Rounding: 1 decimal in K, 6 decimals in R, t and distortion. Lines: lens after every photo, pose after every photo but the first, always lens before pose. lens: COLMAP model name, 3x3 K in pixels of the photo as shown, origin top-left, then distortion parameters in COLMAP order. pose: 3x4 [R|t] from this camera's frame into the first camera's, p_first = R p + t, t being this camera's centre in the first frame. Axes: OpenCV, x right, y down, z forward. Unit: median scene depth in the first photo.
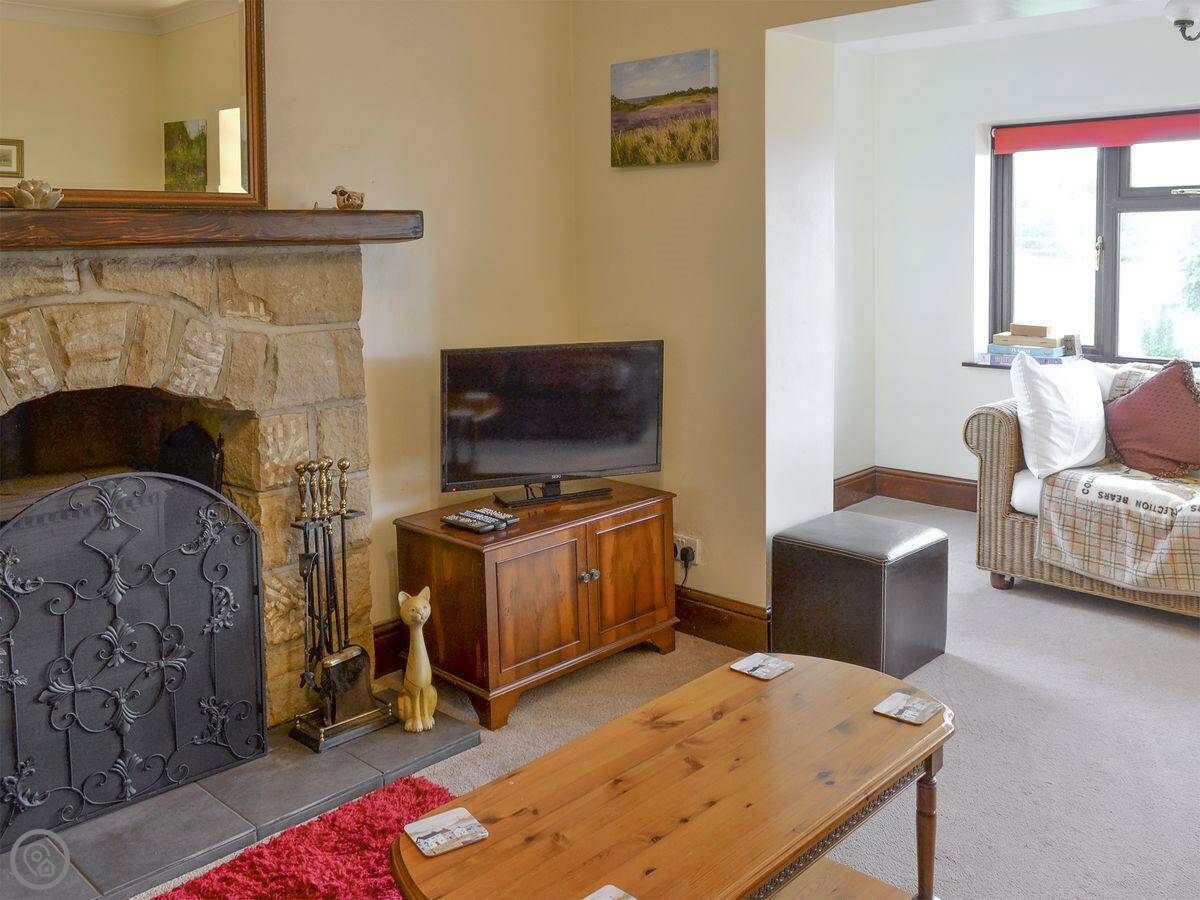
lens RADIAL K [[1204.1, 0, 599.5], [0, 1204.1, 402.0], [0, 0, 1]] dist [-0.046689, 0.007949]
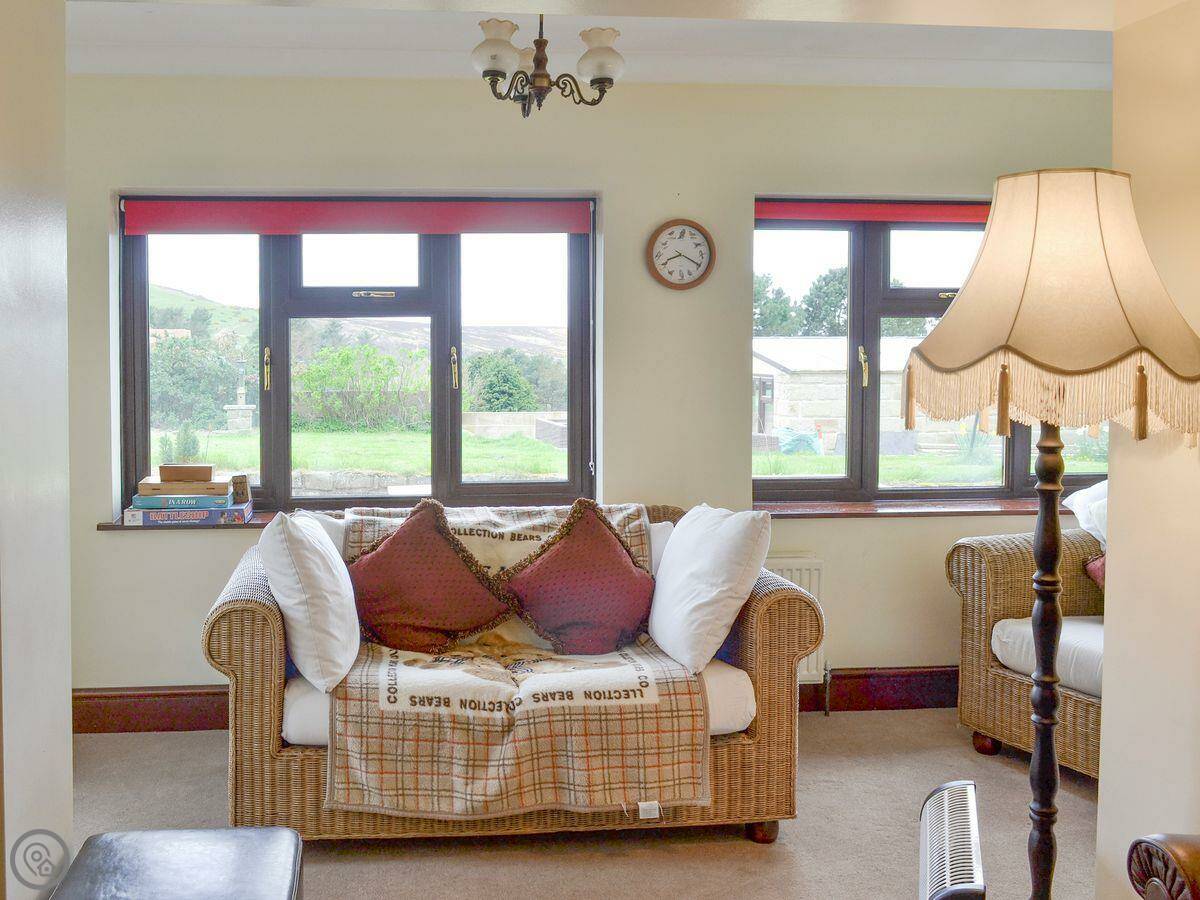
lens RADIAL K [[1204.1, 0, 599.5], [0, 1204.1, 402.0], [0, 0, 1]] dist [-0.046689, 0.007949]
pose [[0.626238, -0.023705, 0.779271, -0.071294], [0.095496, 0.994343, -0.046494, -0.056229], [-0.773761, 0.103533, 0.624959, 0.421966]]
